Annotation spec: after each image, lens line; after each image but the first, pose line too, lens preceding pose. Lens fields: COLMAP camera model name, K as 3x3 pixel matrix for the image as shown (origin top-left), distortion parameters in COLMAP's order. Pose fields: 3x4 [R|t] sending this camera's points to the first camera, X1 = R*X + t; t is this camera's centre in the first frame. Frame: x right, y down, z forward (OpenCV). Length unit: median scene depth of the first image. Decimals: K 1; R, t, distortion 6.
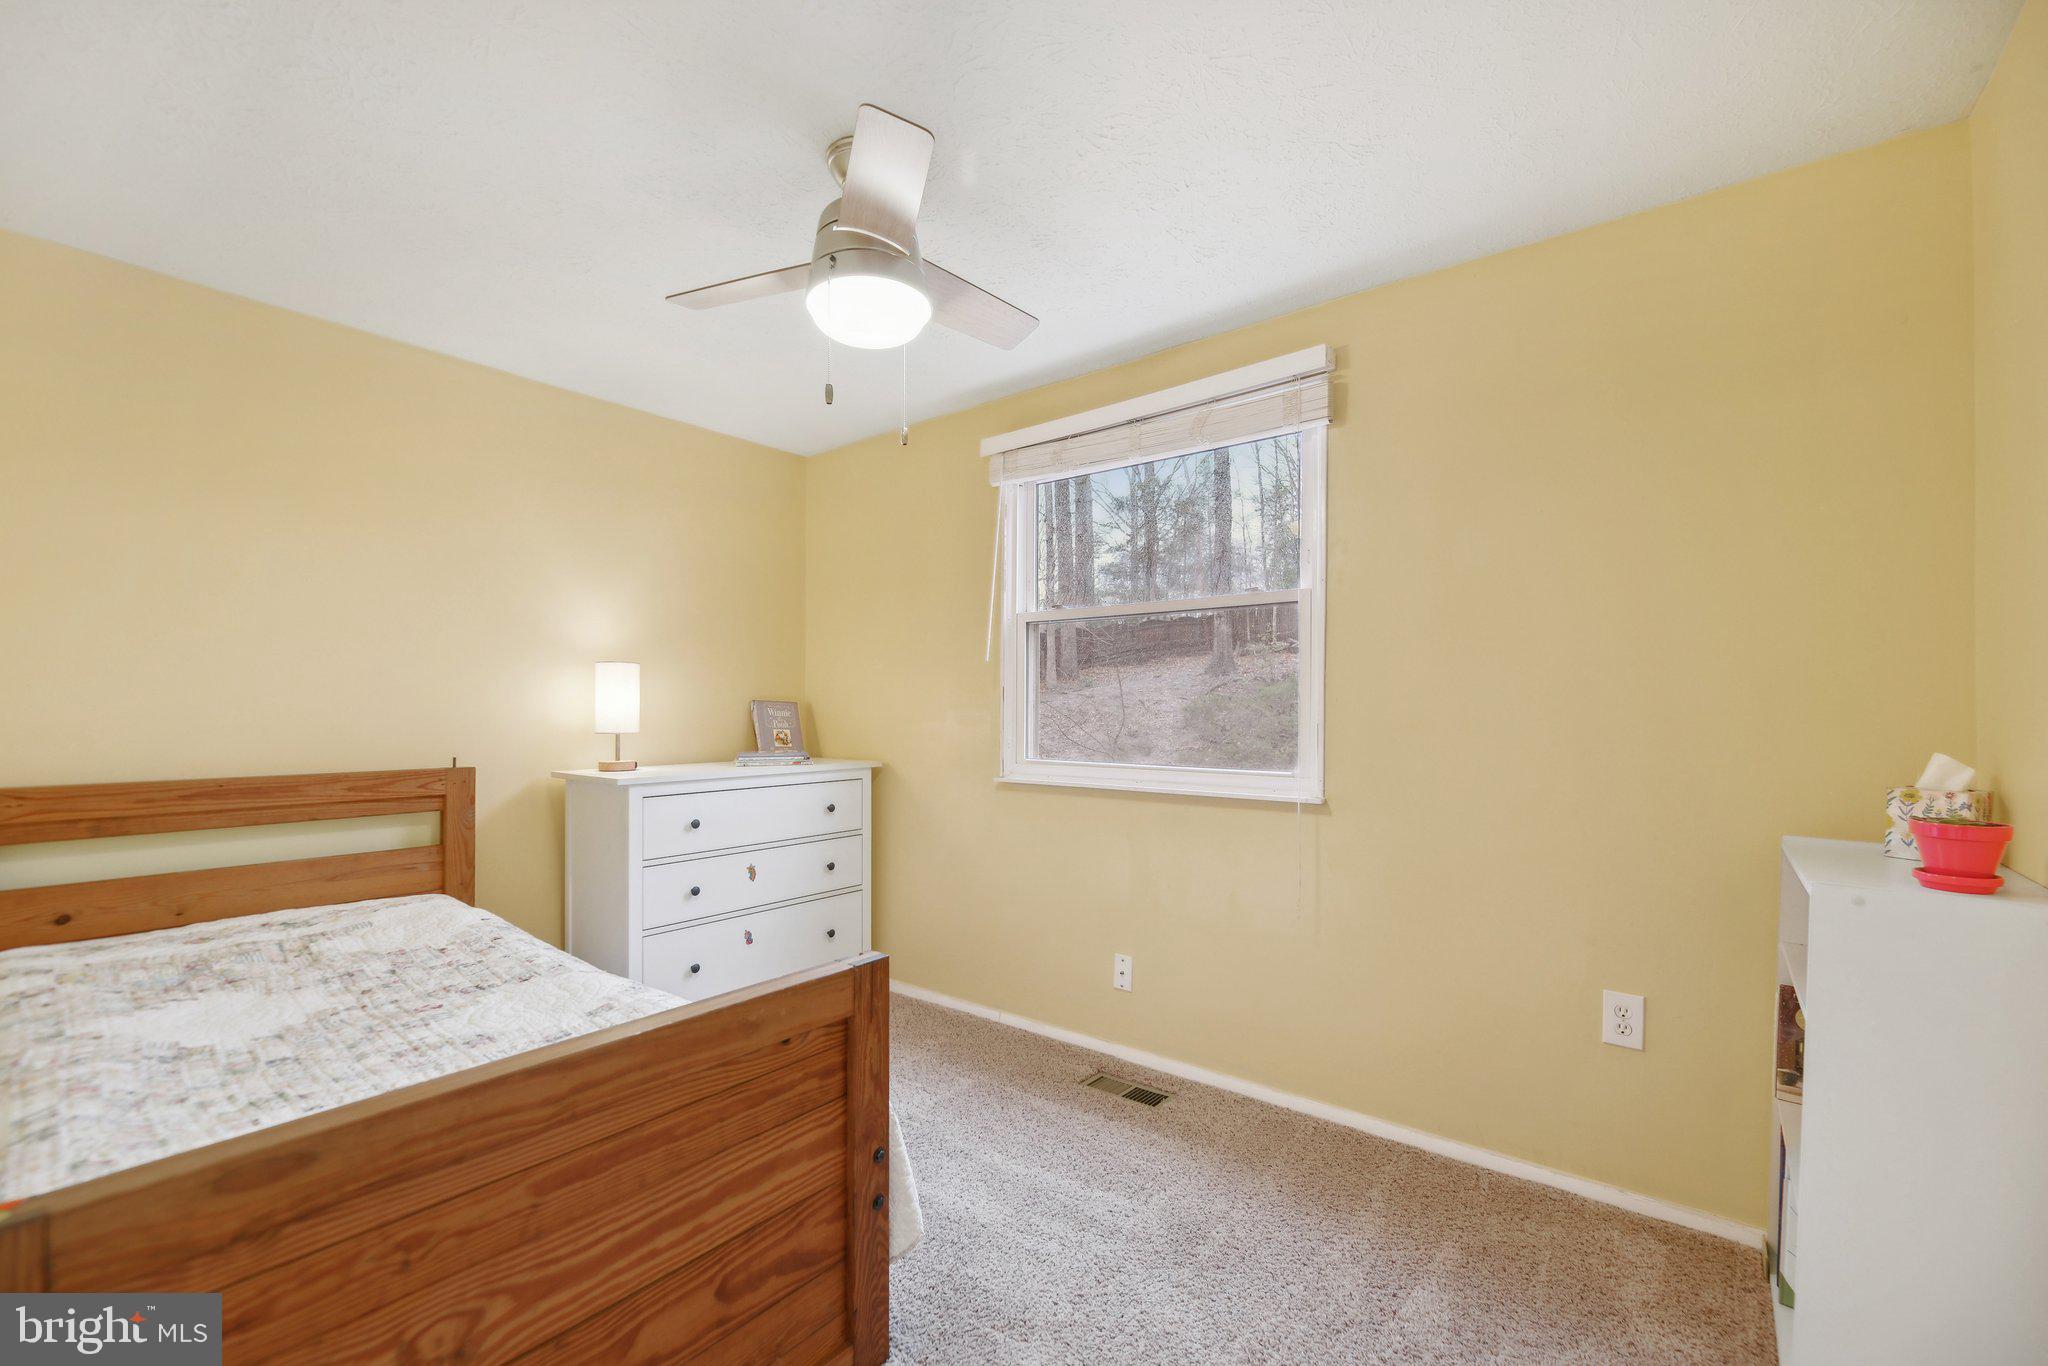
lens RADIAL K [[846.8, 0, 1039.2], [0, 846.8, 693.7], [0, 0, 1]] dist [-0.000382, -0.000203]
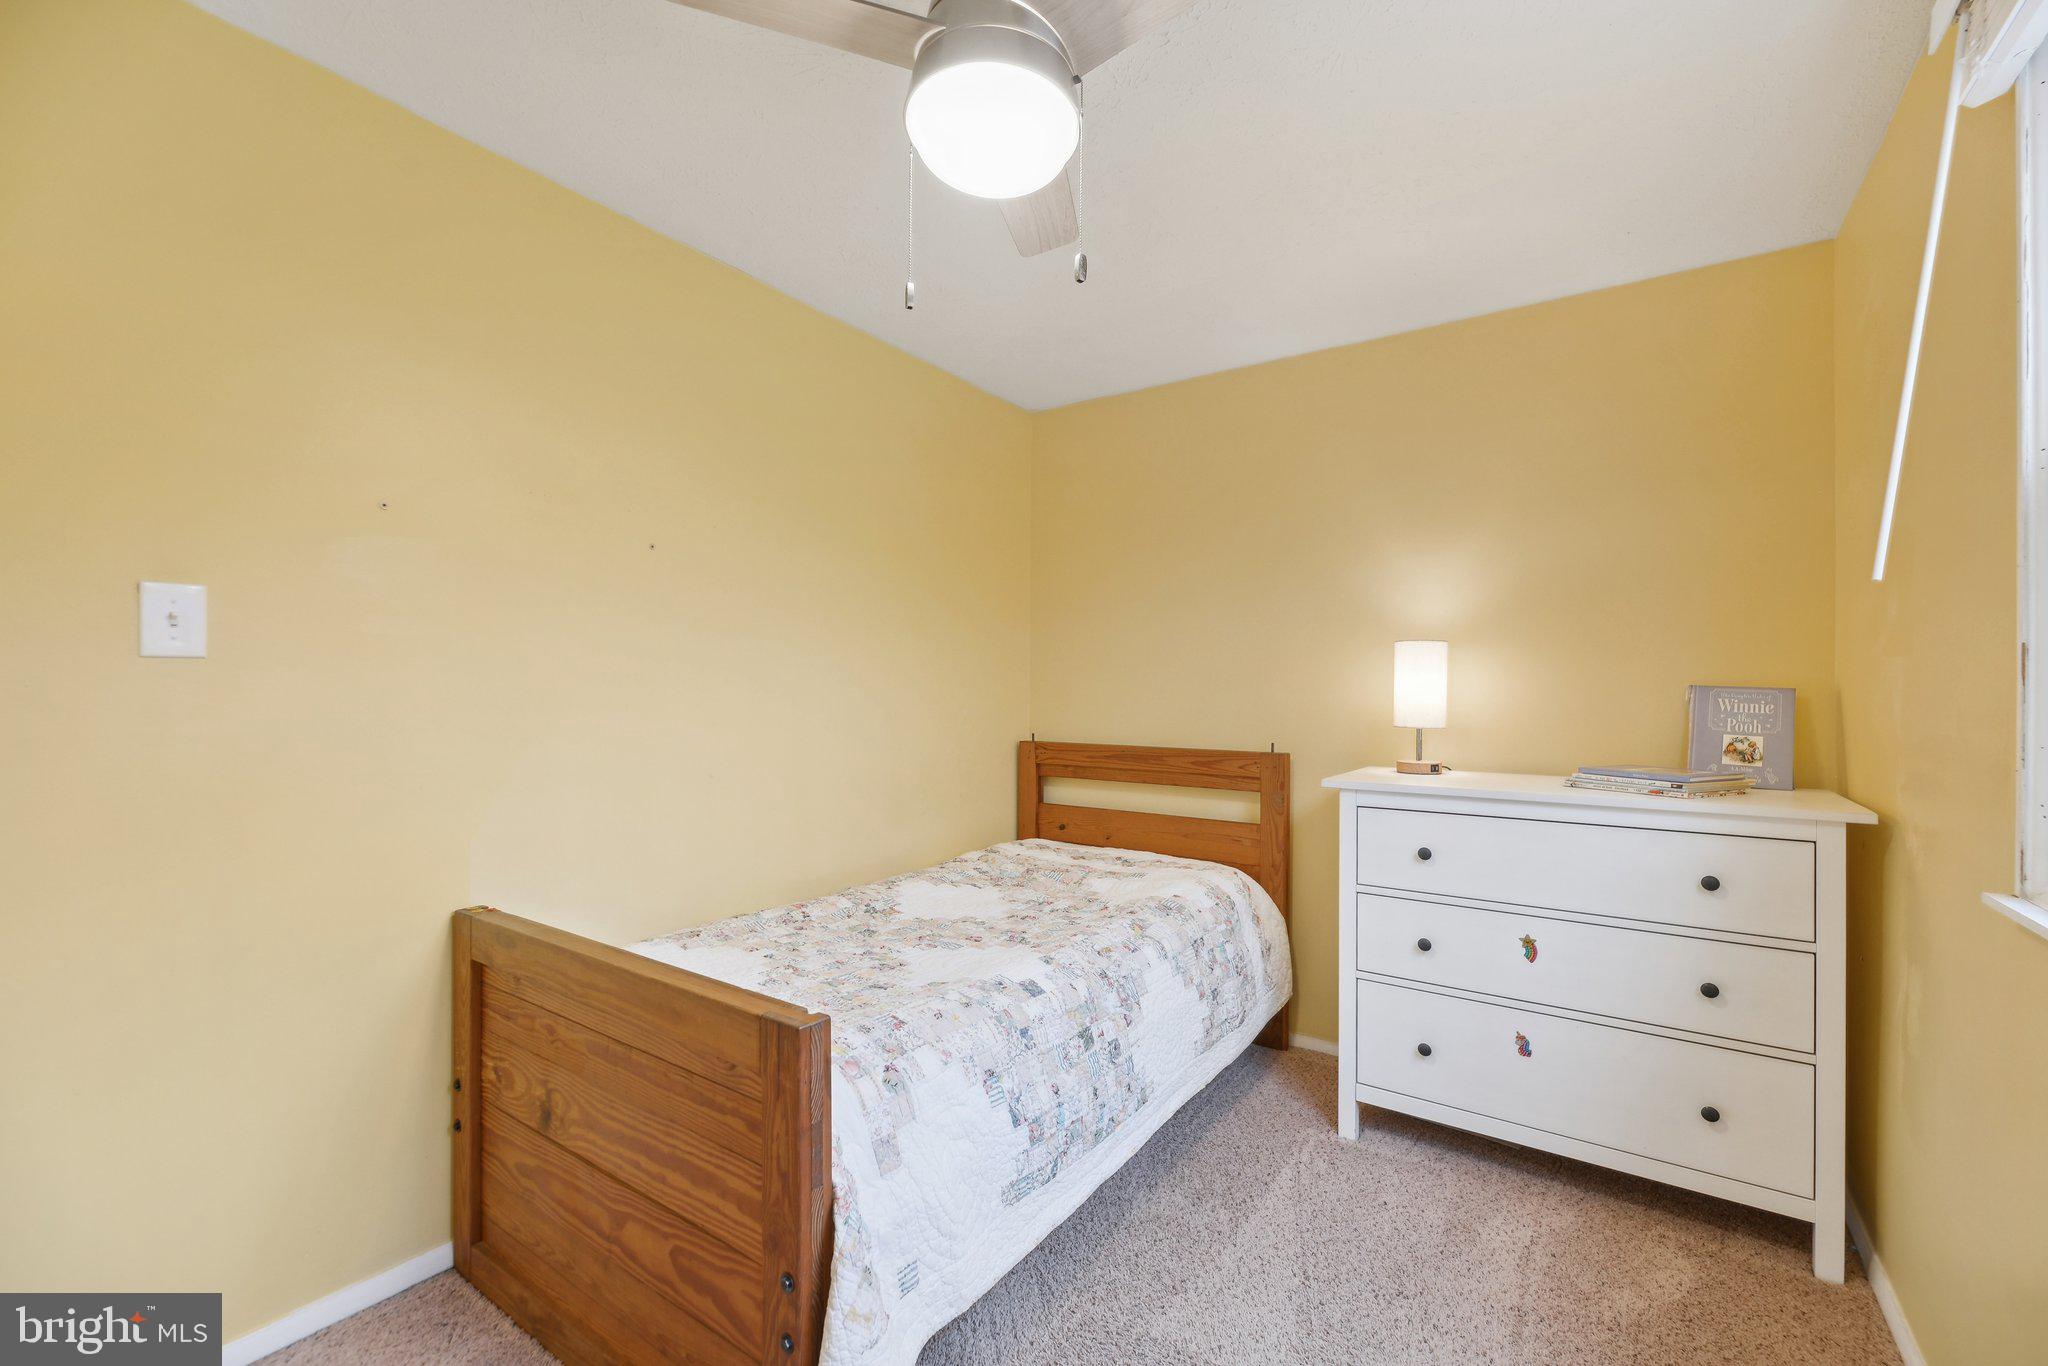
lens RADIAL K [[838.5, 0, 1042.1], [0, 838.5, 678.2], [0, 0, 1]] dist [0.001048, -0.000503]
pose [[0.061217, -0.016083, -0.997995, 0.345578], [0.013102, 0.999797, -0.015309, 0.007740], [0.998038, -0.012138, 0.061416, 0.696320]]
